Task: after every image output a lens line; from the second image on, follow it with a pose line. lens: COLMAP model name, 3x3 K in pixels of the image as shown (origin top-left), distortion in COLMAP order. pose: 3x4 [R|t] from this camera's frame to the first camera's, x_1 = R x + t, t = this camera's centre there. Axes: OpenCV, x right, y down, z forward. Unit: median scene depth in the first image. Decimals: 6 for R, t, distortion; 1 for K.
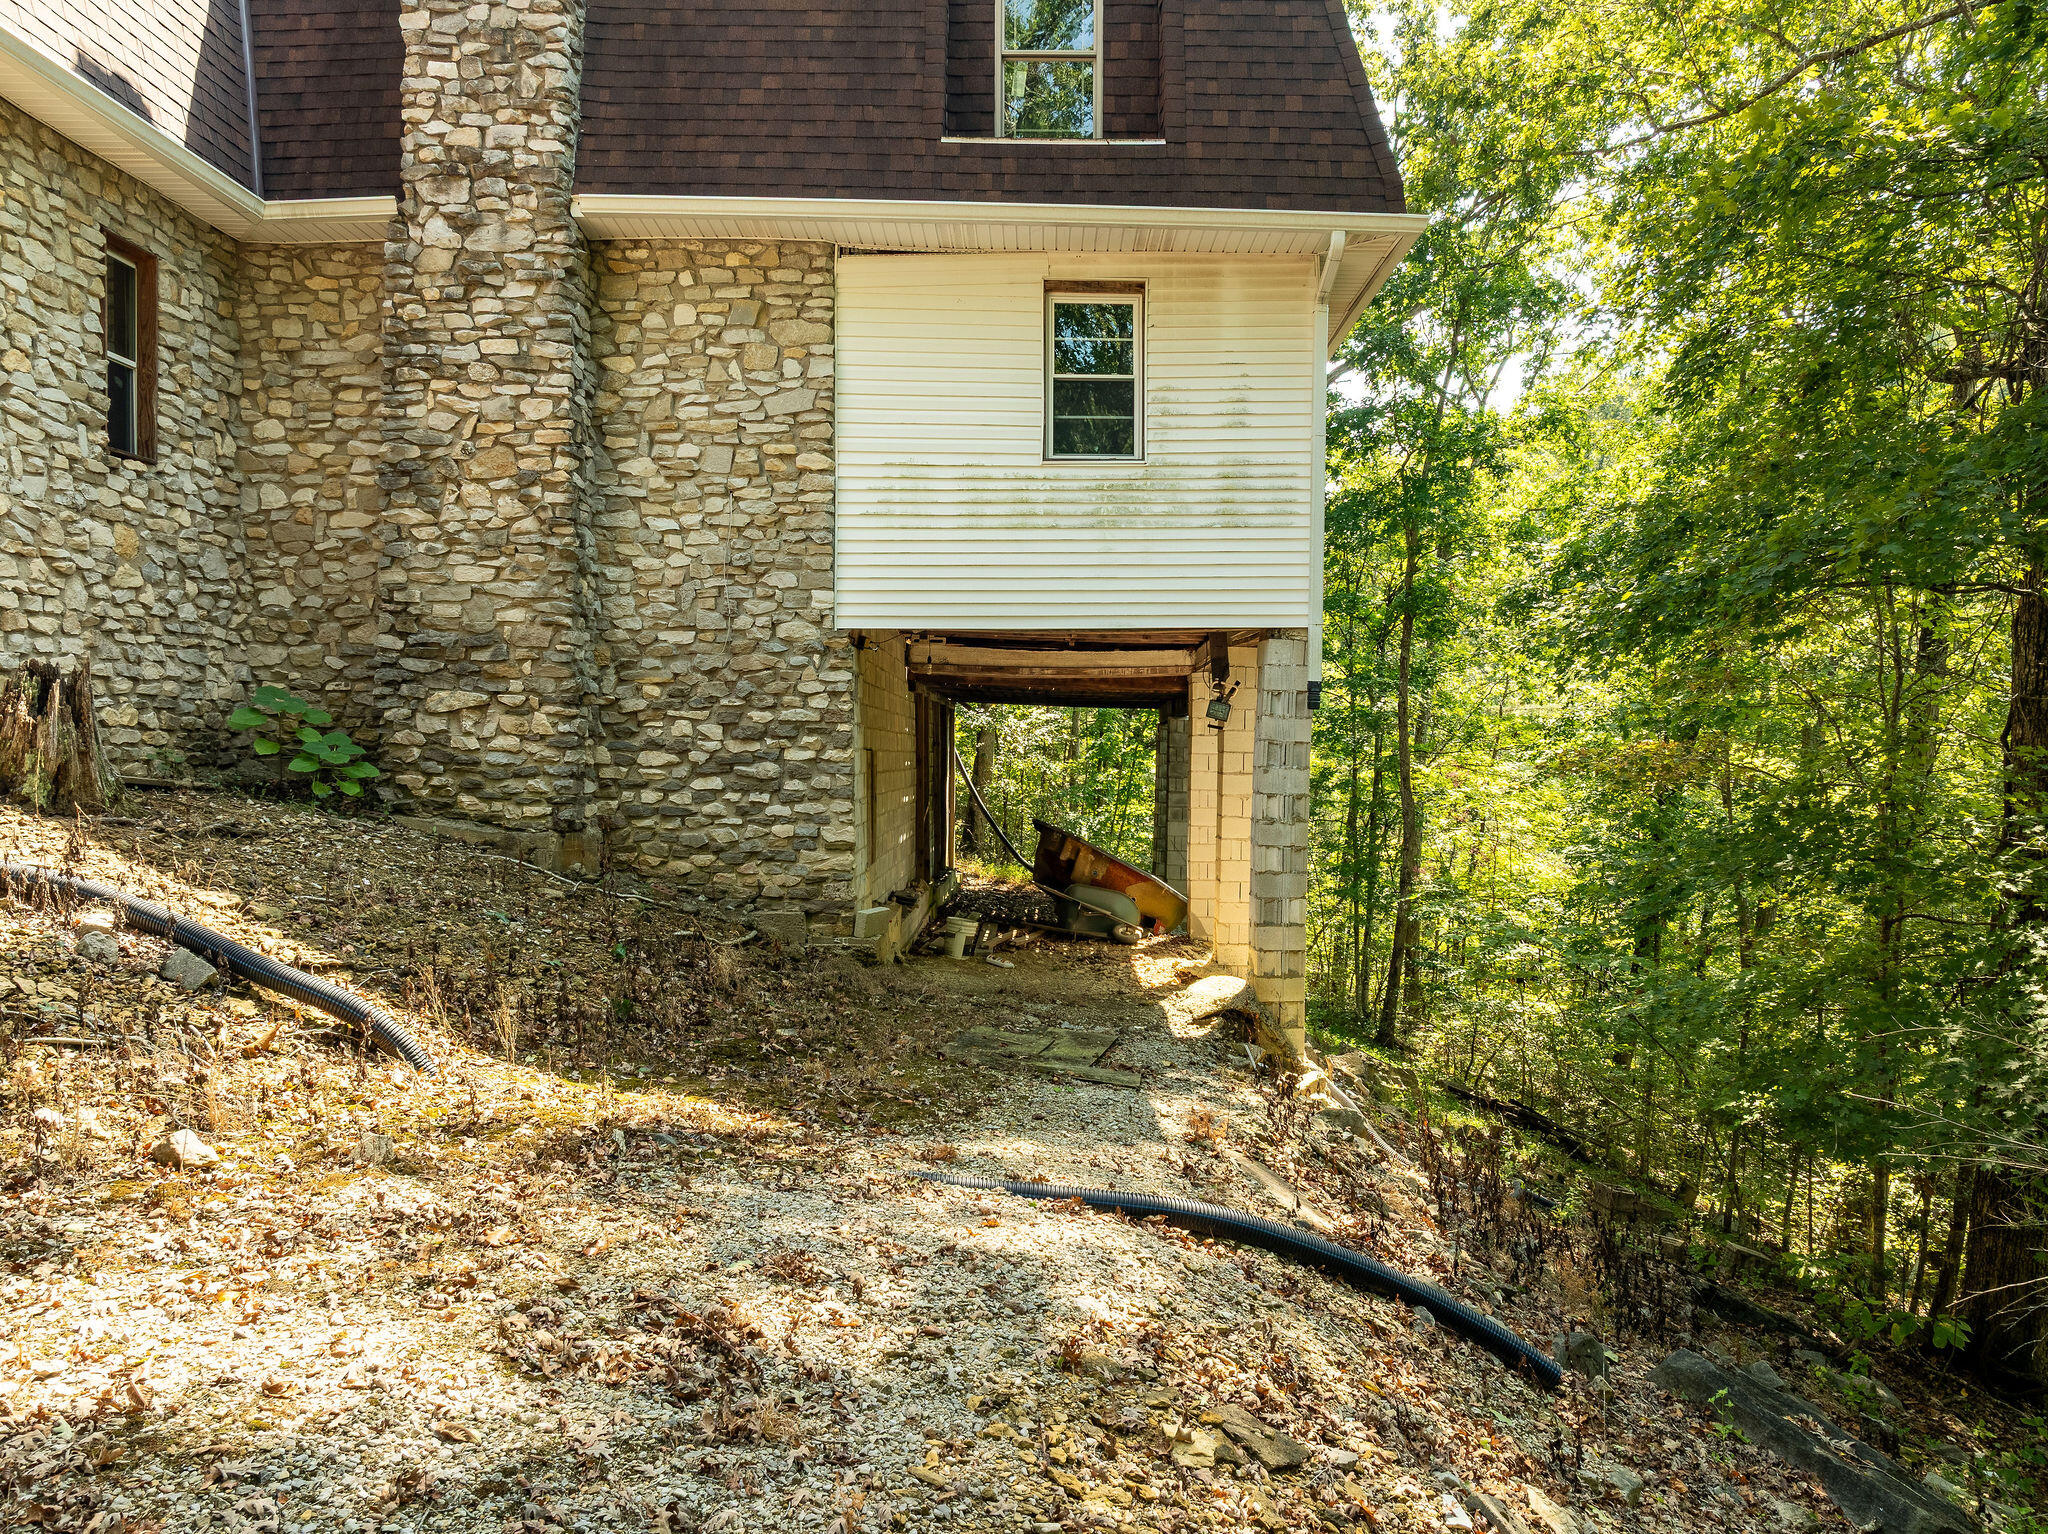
lens RADIAL K [[1446.0, 0, 1018.2], [0, 1446.0, 782.5], [0, 0, 1]] dist [-0.035986, 0.002783]
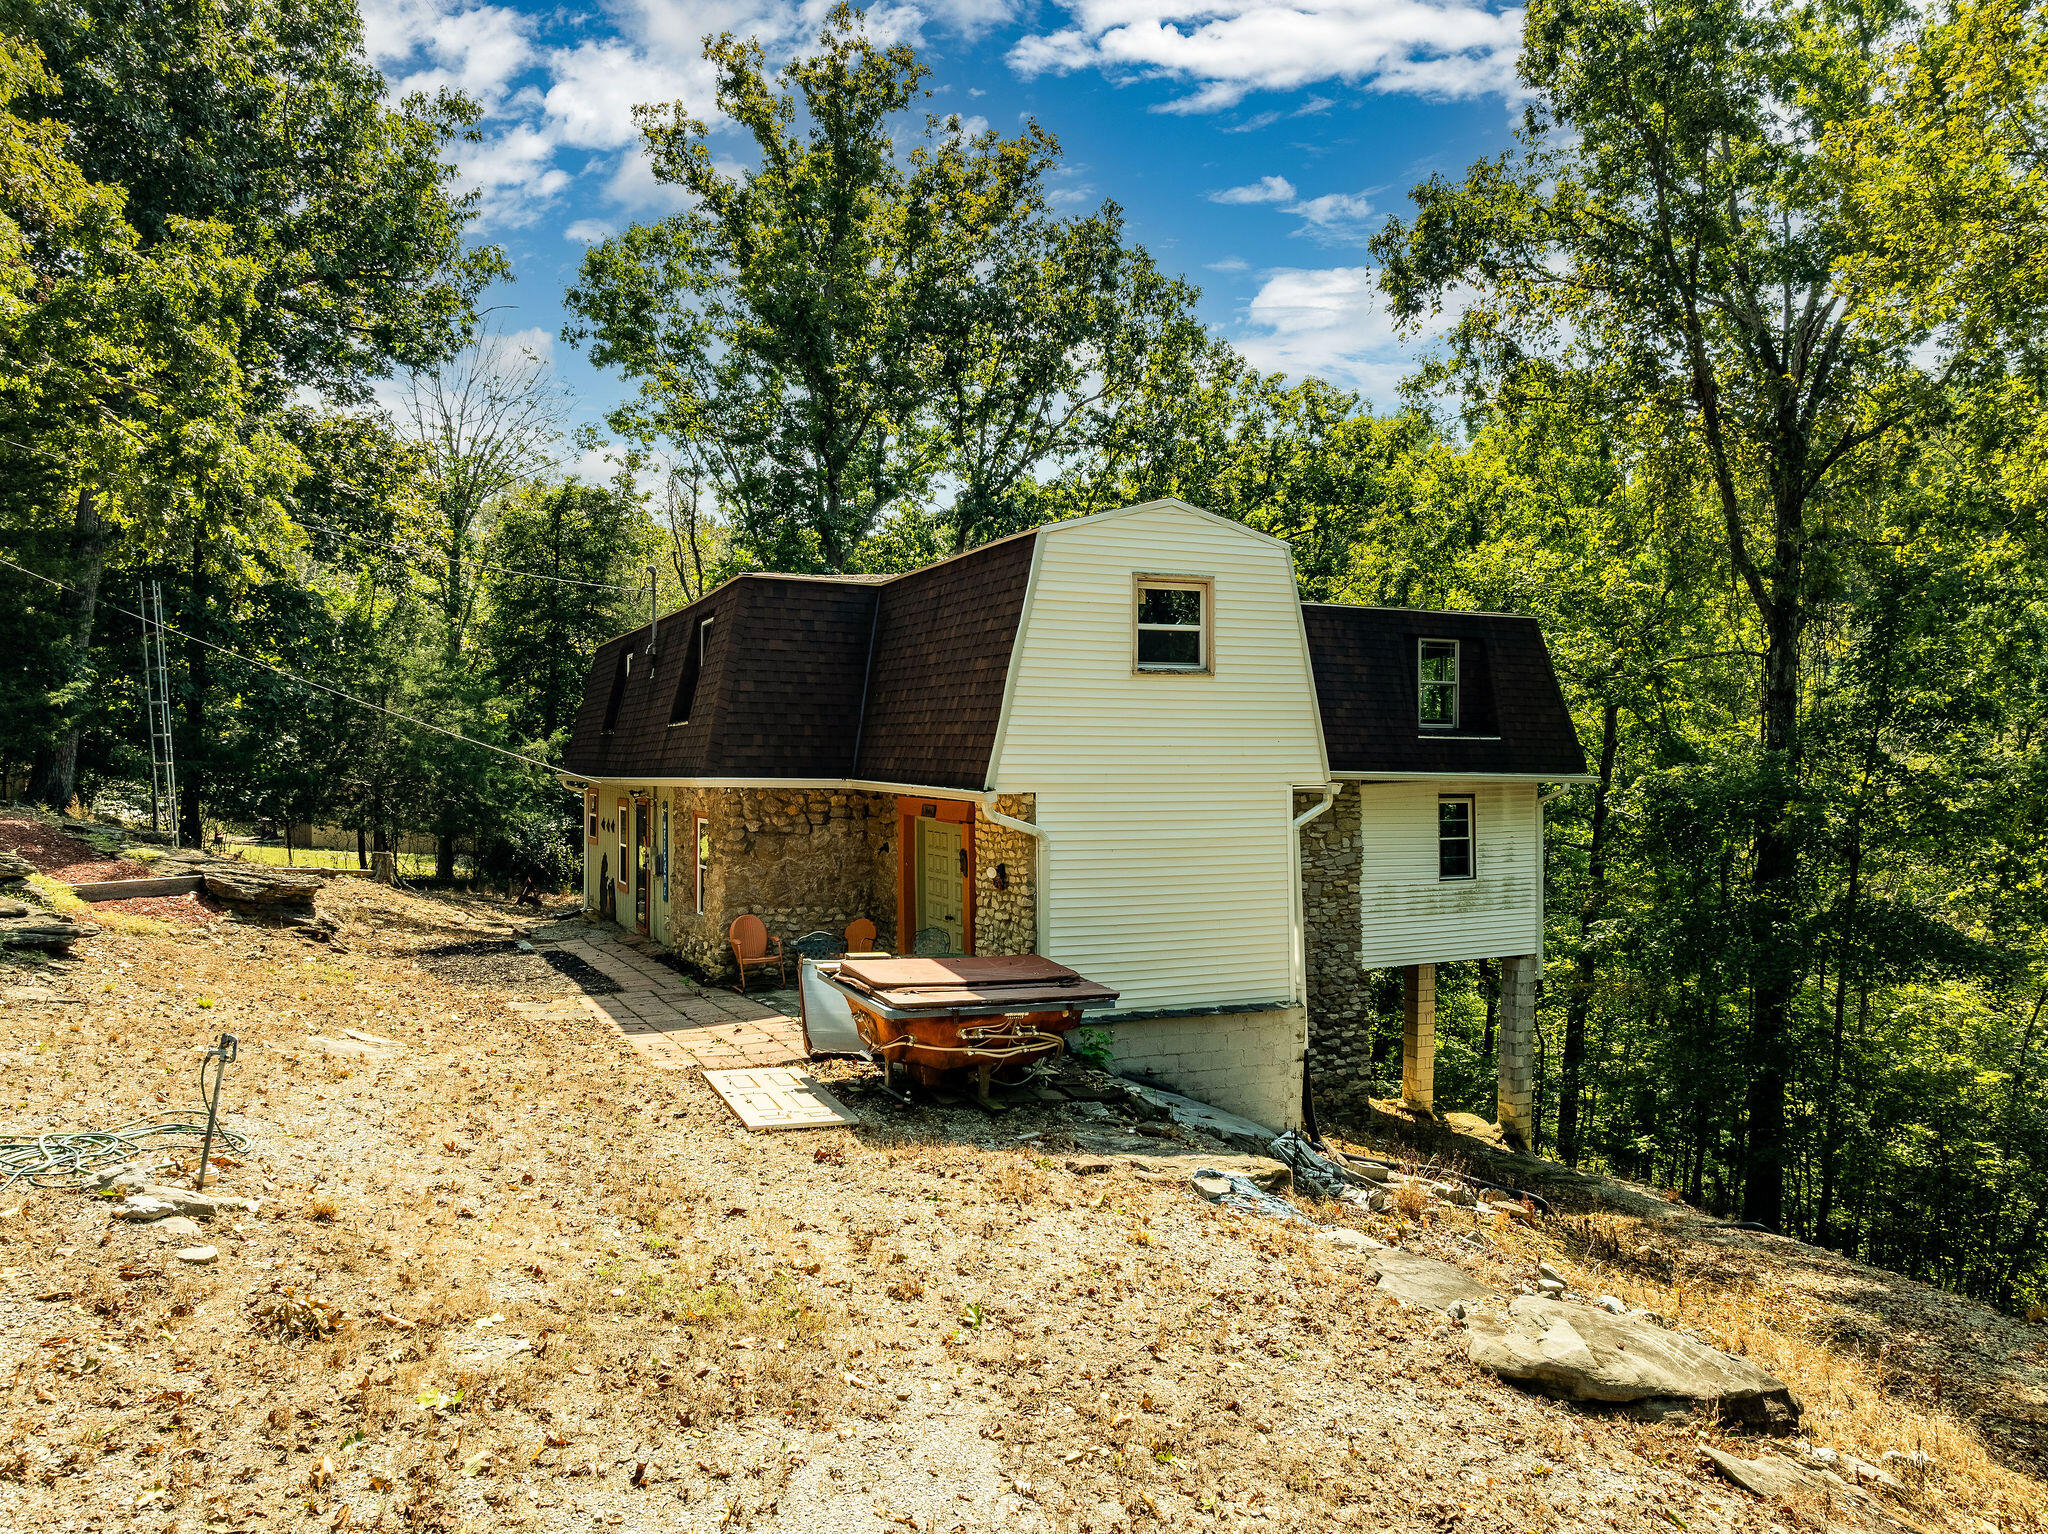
lens RADIAL K [[1446.0, 0, 1023.6], [0, 1446.0, 767.3], [0, 0, 1]] dist [-0.035986, 0.002783]
pose [[0.906577, 0.001451, 0.422039, -1.436718], [-0.001045, 0.999999, -0.001193, -0.395311], [-0.422040, 0.000641, 0.906577, -0.645243]]
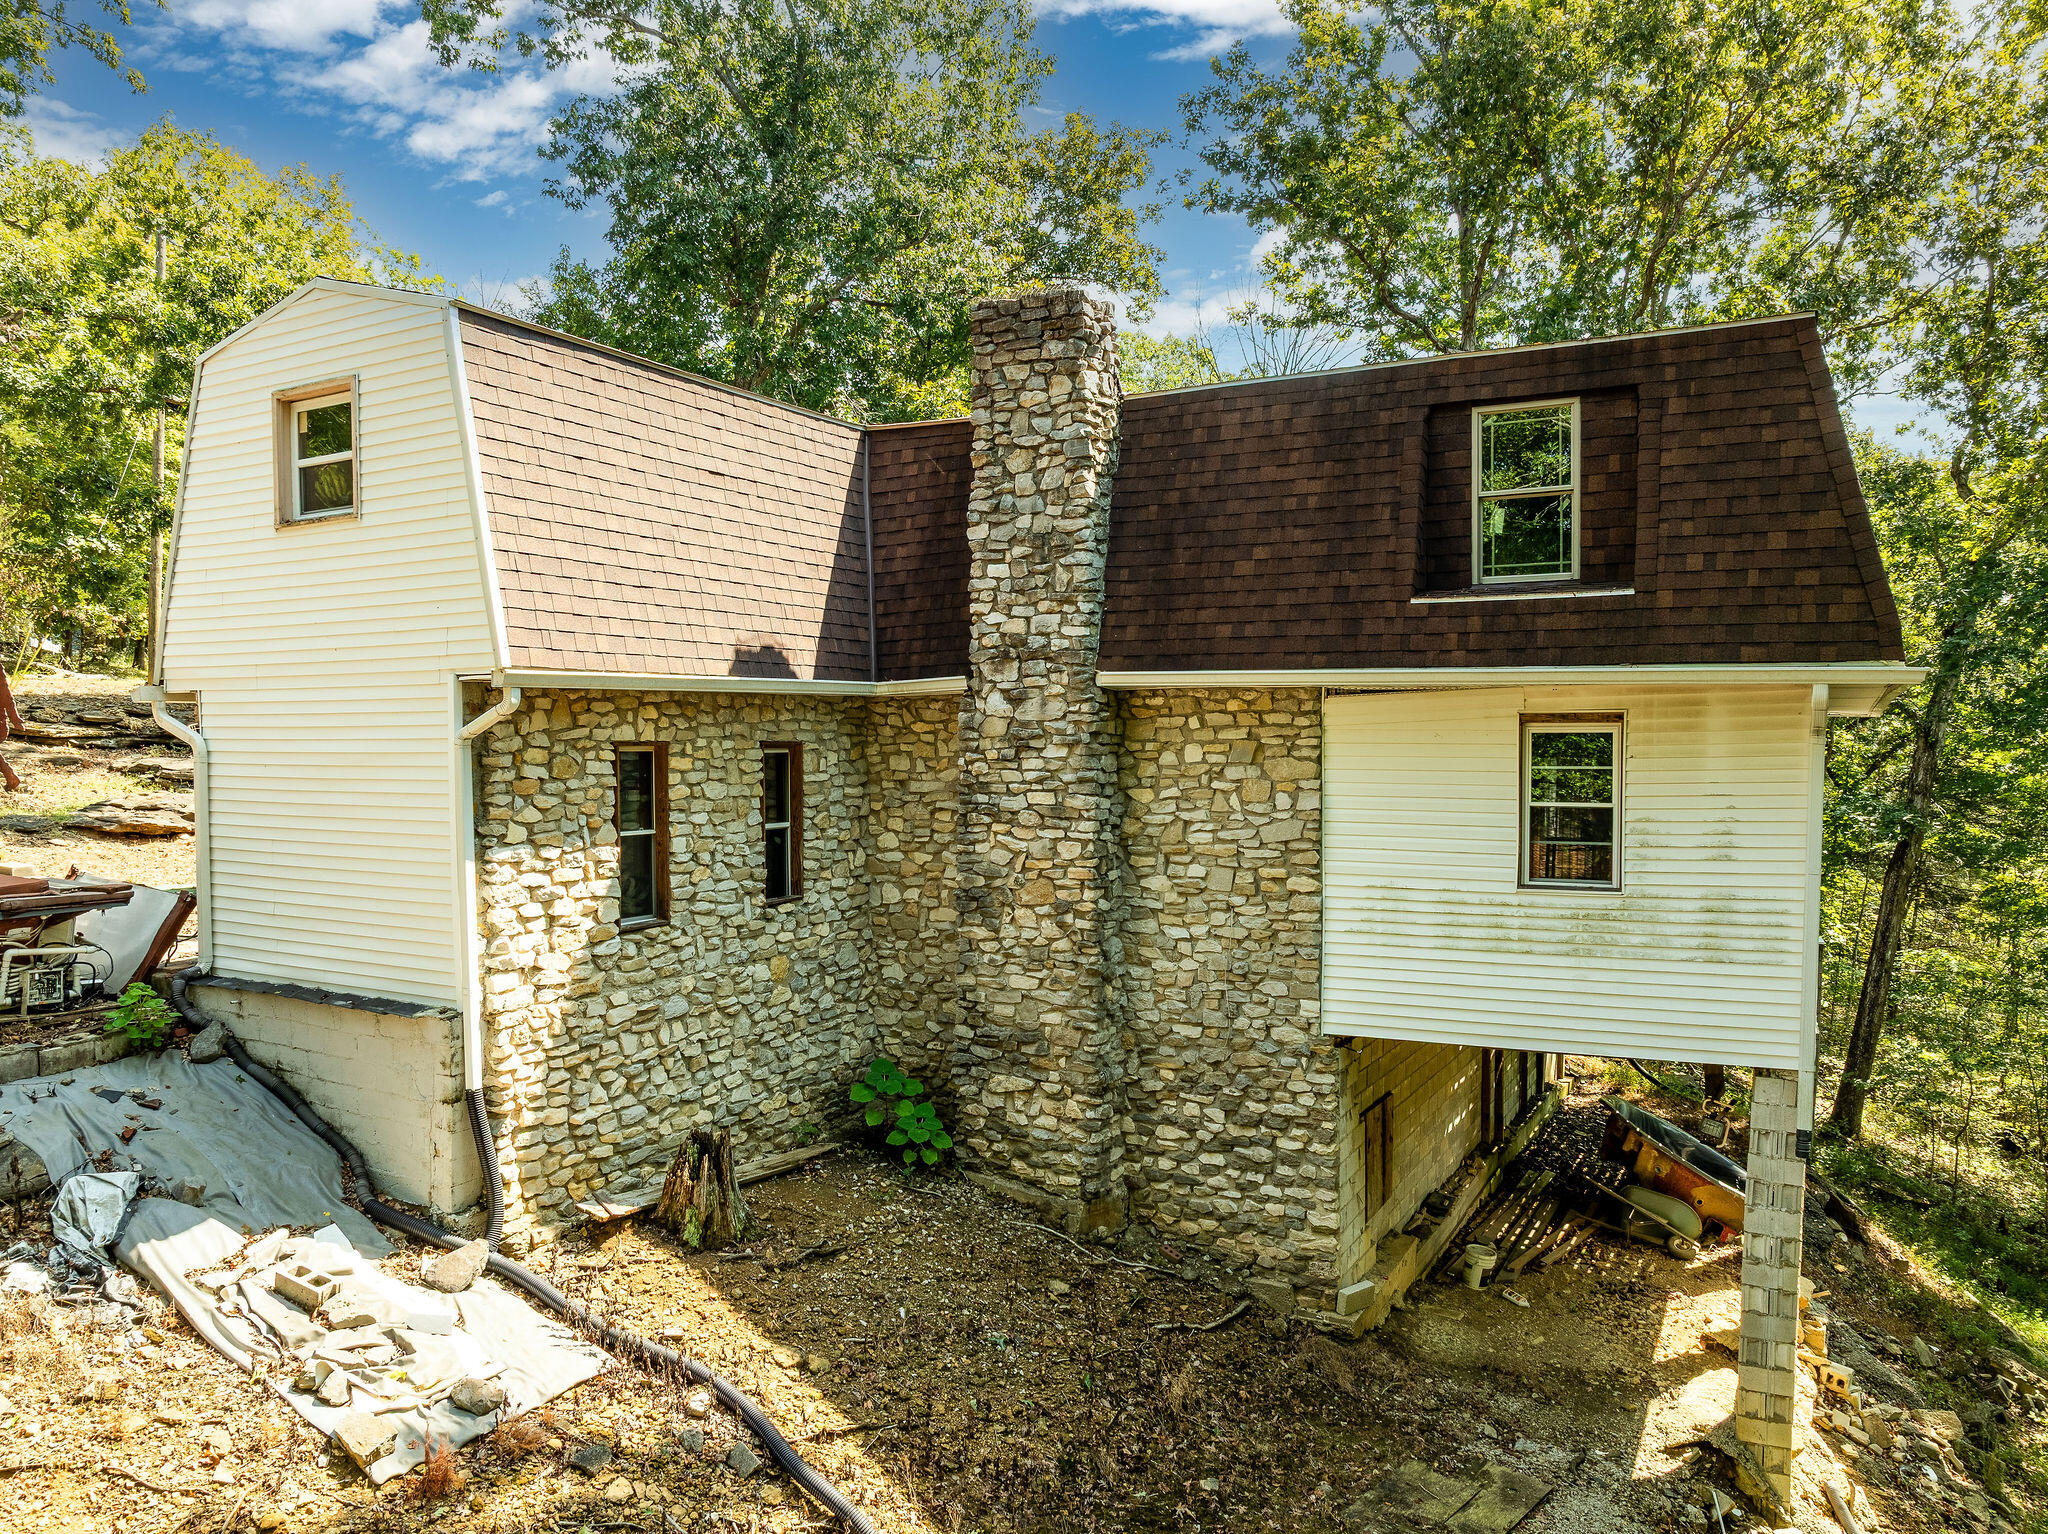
lens RADIAL K [[1446.0, 0, 1037.6], [0, 1446.0, 772.8], [0, 0, 1]] dist [-0.035986, 0.002783]
pose [[0.885492, 0.004488, -0.464633, 0.198543], [-0.003522, 0.999989, 0.002947, -0.316554], [0.464641, -0.000973, 0.885498, -0.085917]]
